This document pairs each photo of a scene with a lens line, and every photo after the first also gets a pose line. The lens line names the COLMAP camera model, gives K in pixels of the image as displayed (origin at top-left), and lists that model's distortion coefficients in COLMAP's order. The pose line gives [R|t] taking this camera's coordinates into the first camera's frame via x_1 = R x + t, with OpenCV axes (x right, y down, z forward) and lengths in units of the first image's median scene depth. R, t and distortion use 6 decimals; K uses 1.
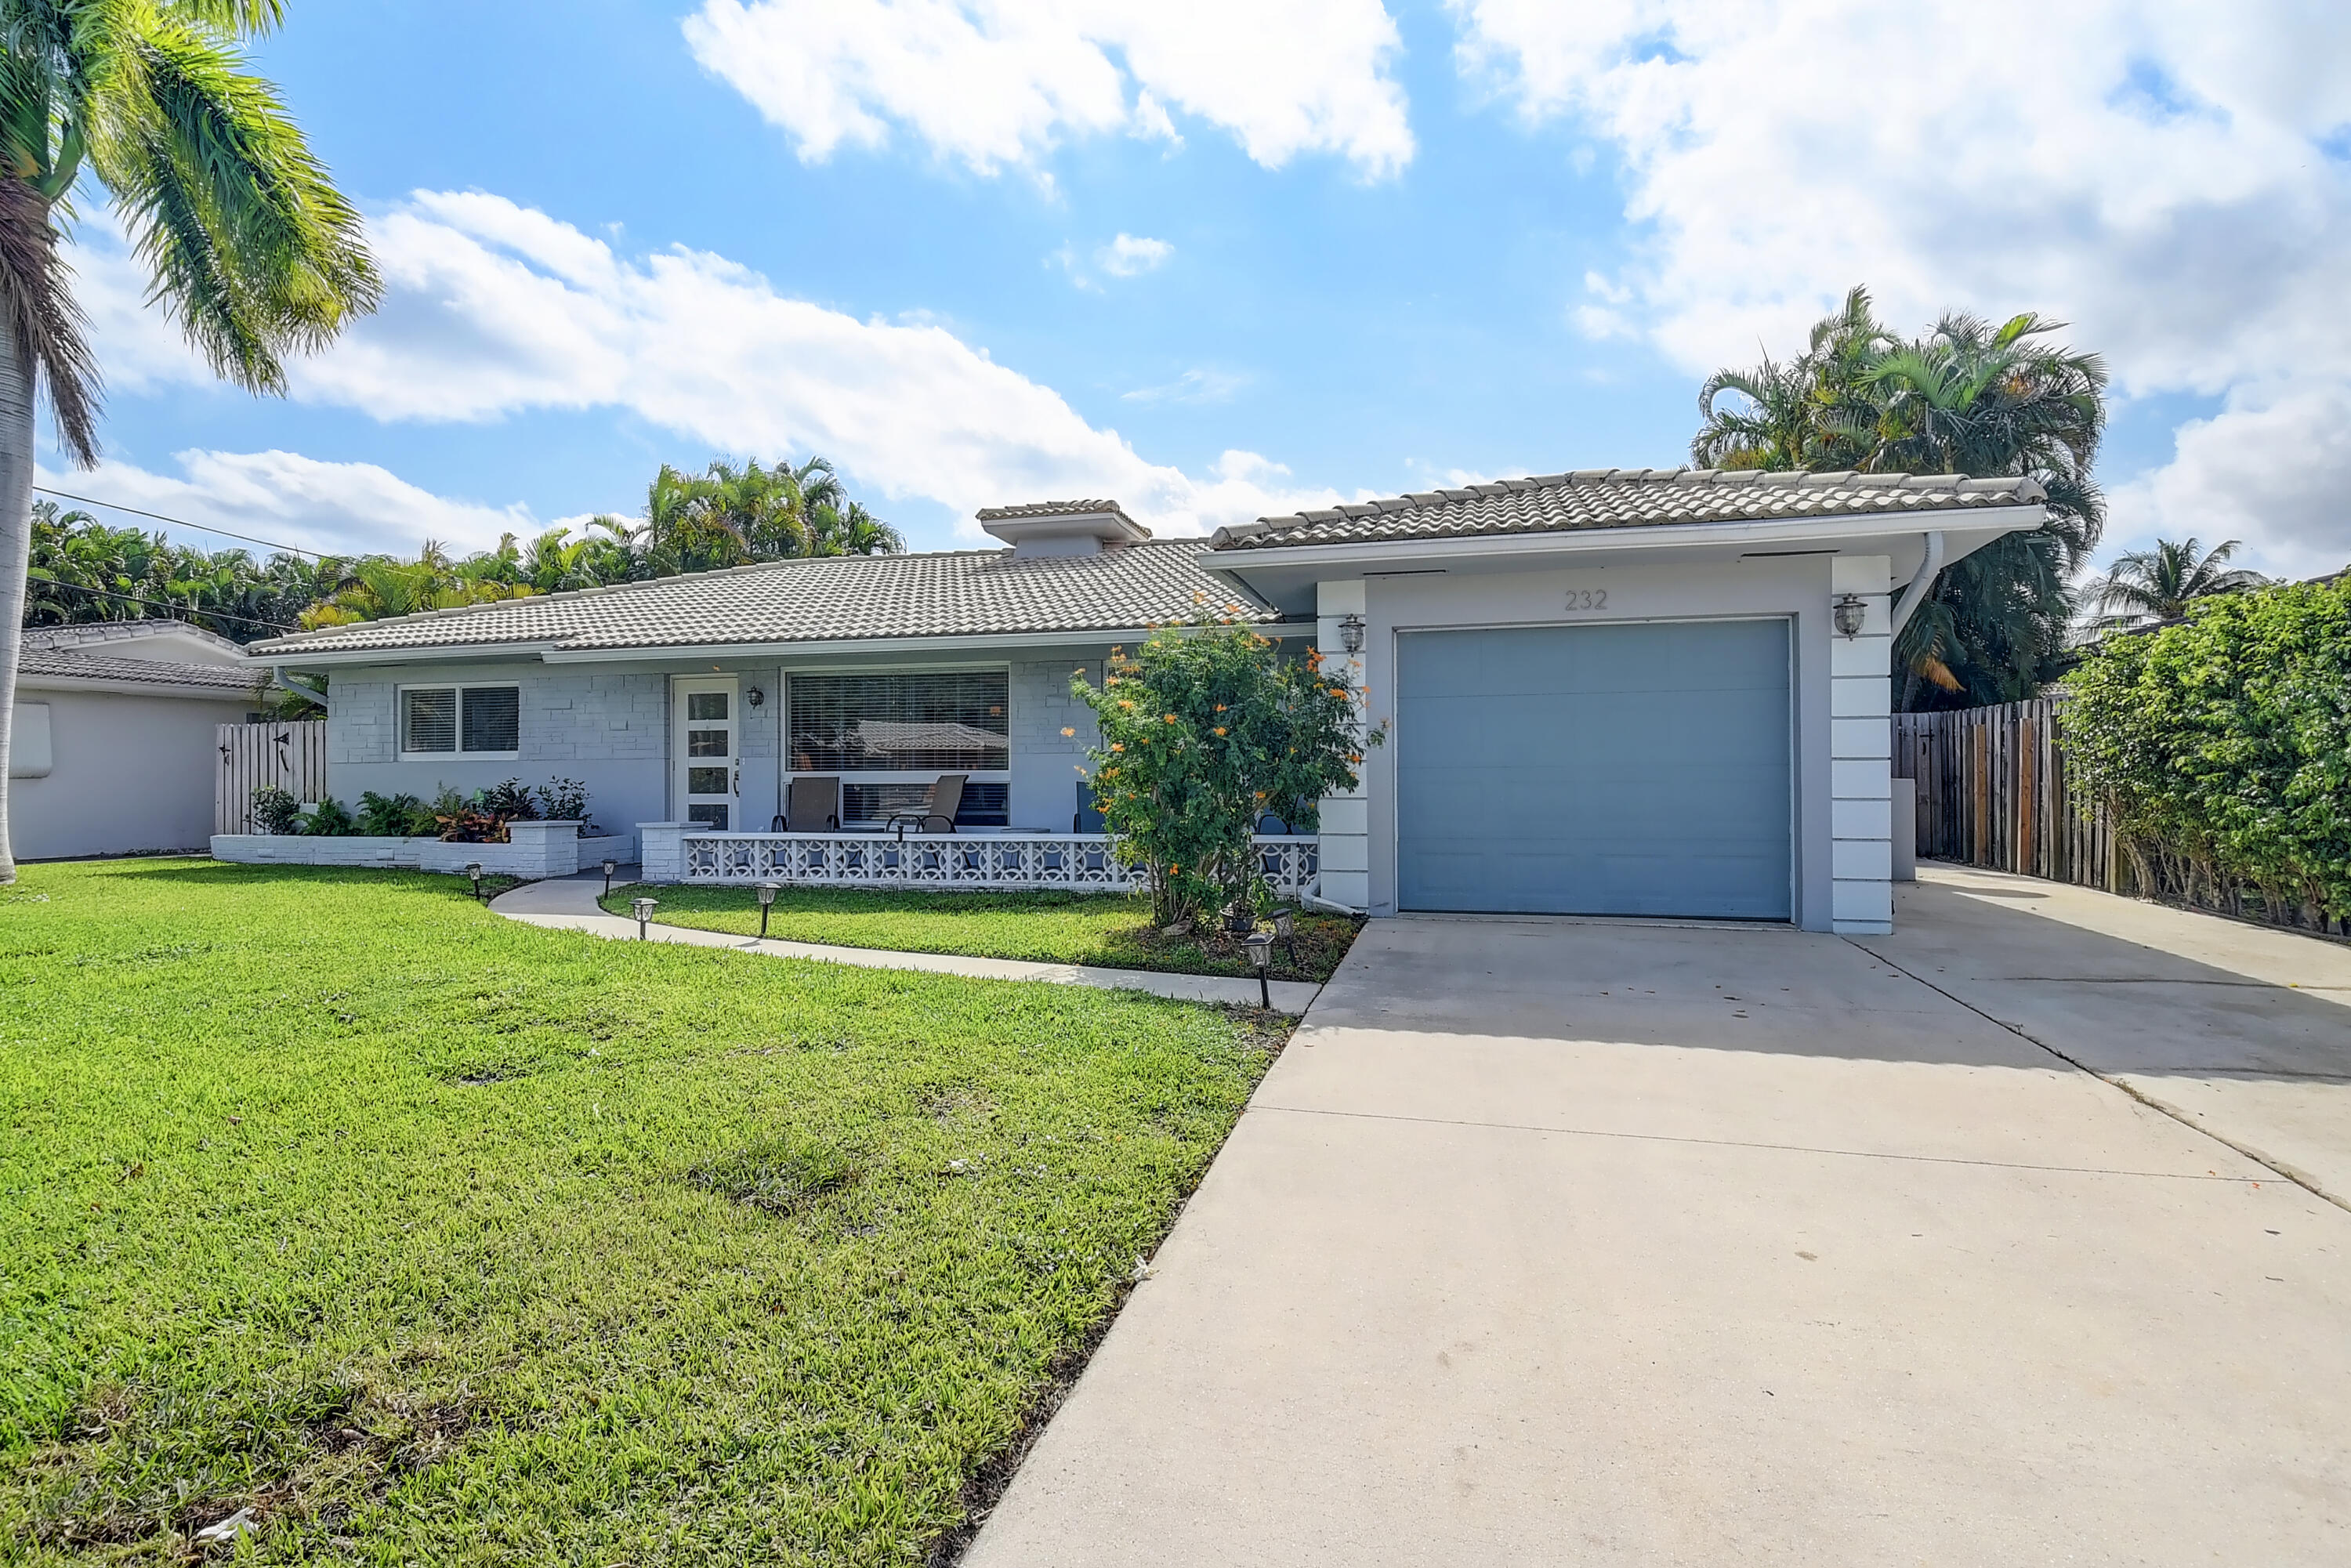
lens RADIAL K [[1200.1, 0, 1175.5], [0, 1200.1, 784.0], [0, 0, 1]] dist [-0.001668, -0.000208]
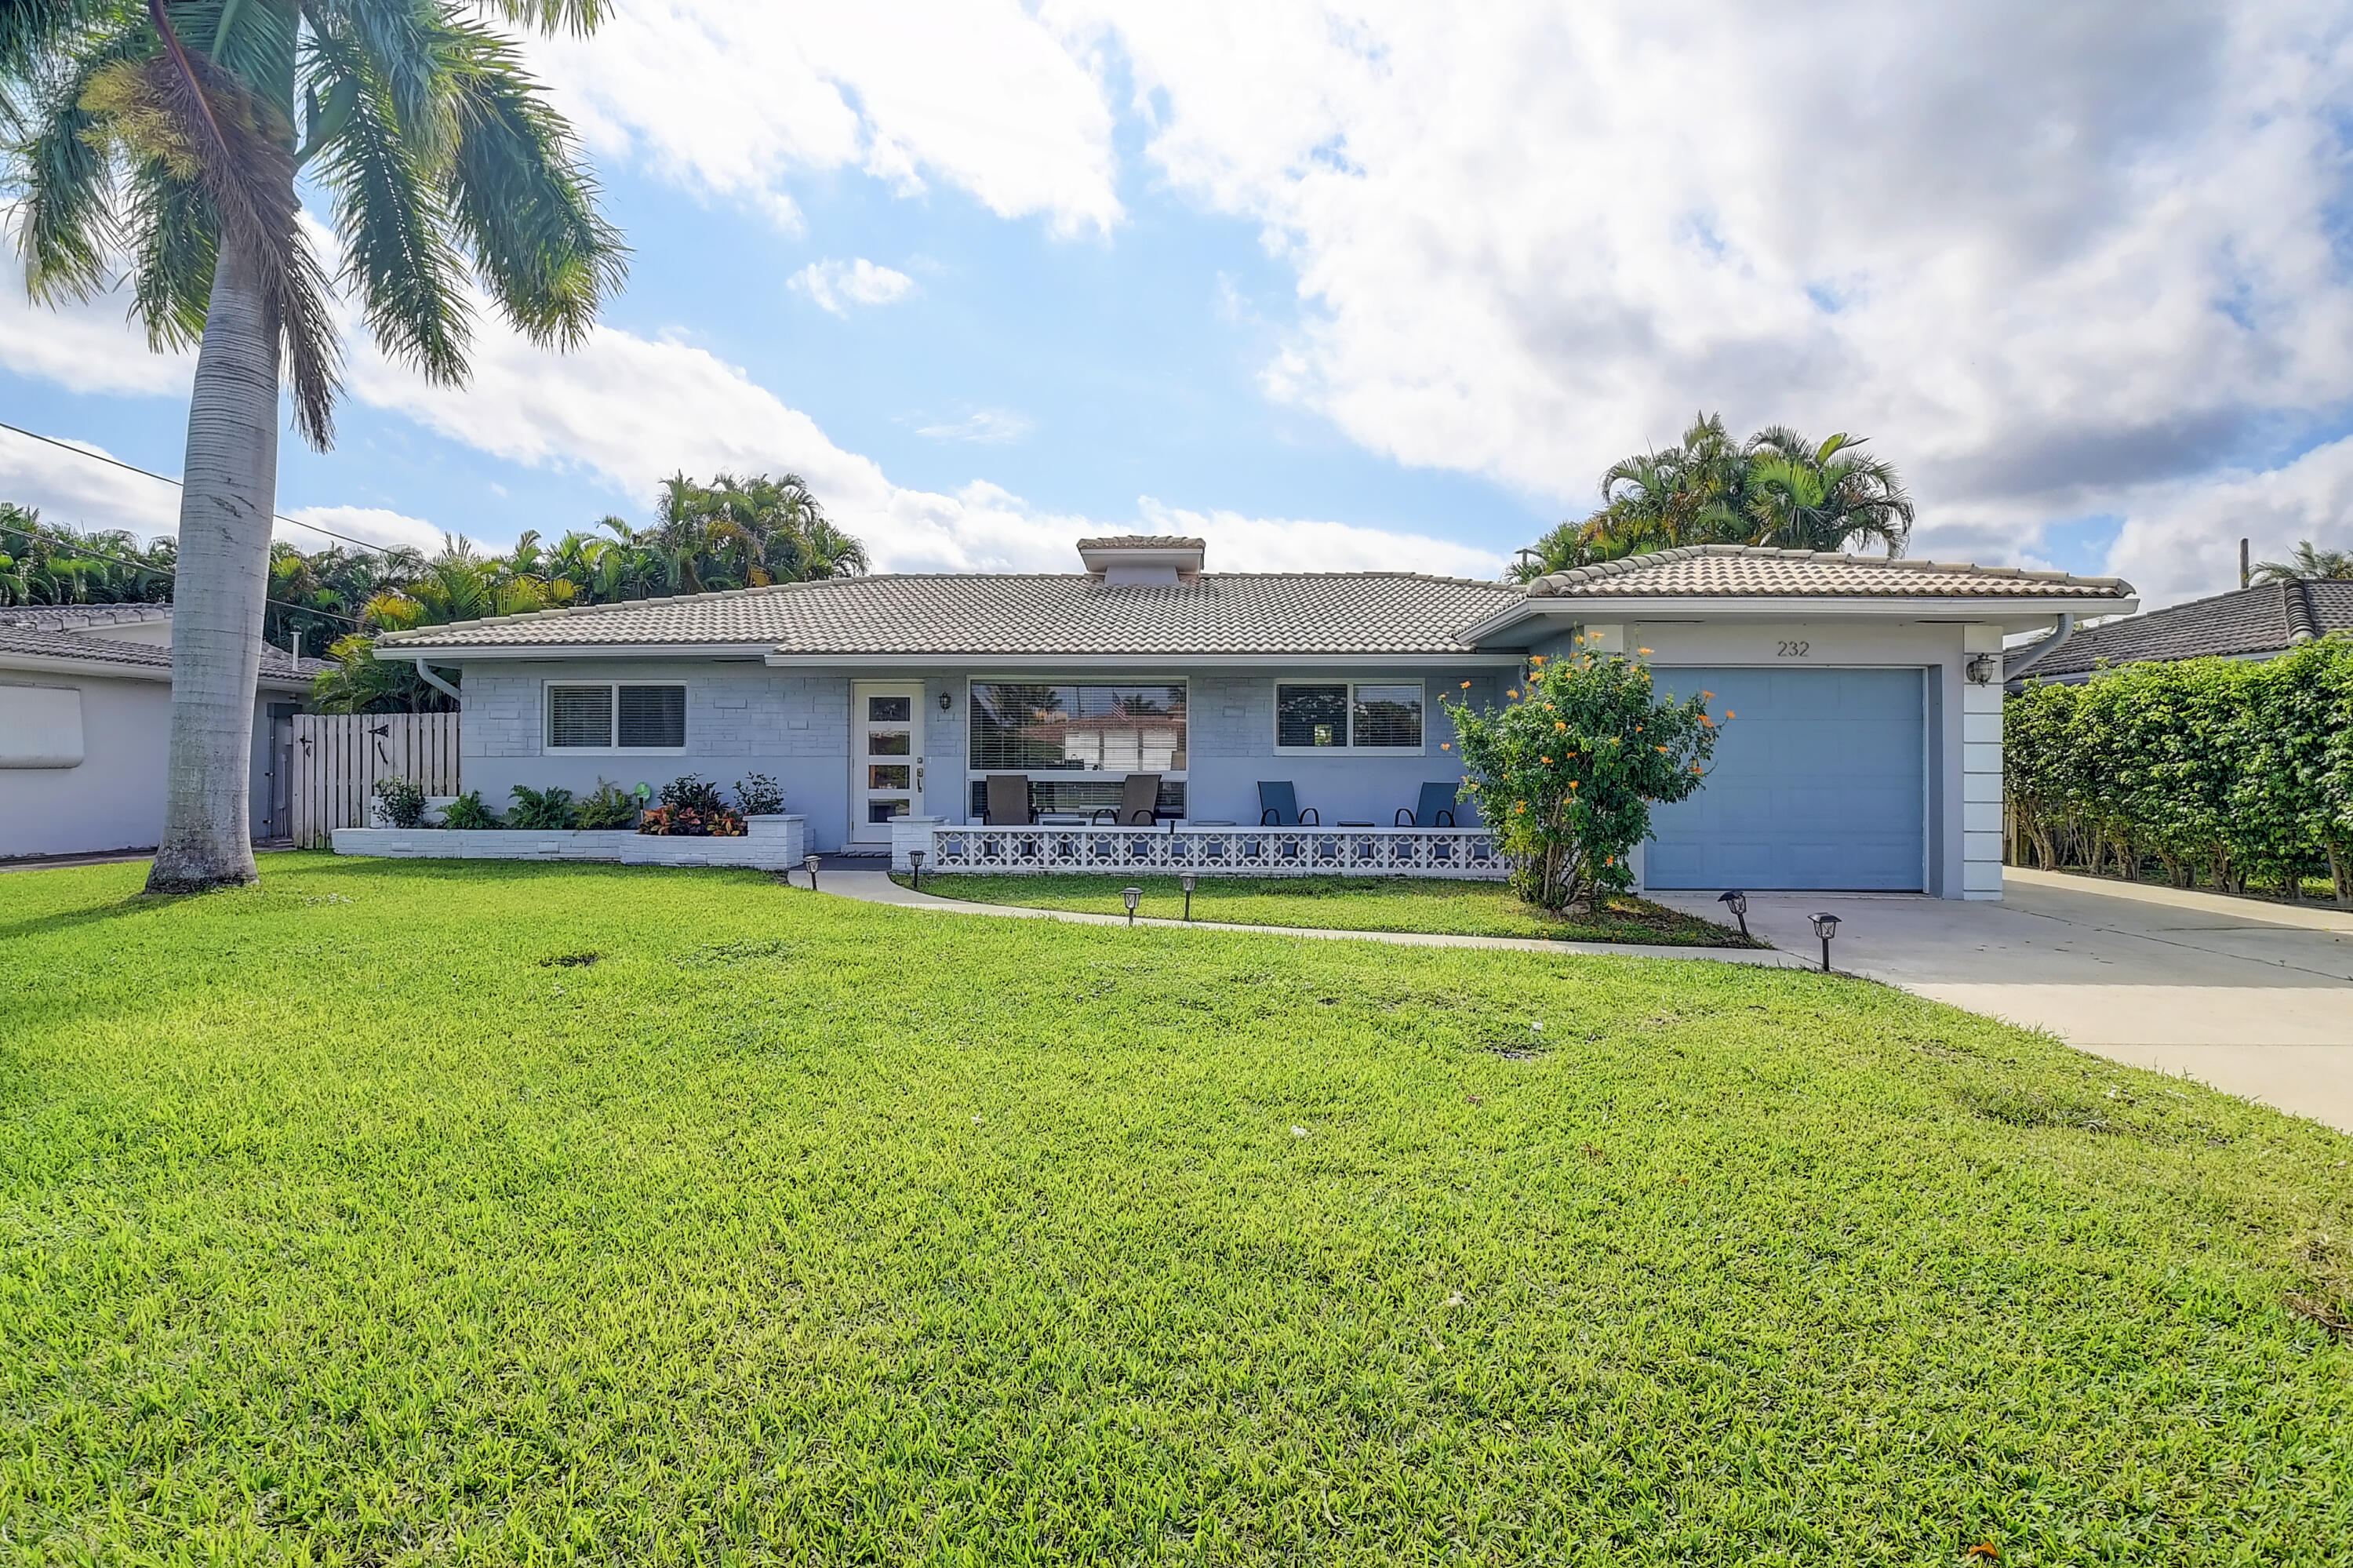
lens RADIAL K [[1043.4, 0, 1175.3], [0, 1043.4, 763.8], [0, 0, 1]] dist [0.000118, -0.013687]
pose [[0.976256, 0.010830, 0.216350, -0.325496], [-0.007893, 0.999865, -0.014434, -0.003467], [-0.216477, 0.012384, 0.976209, 0.020530]]
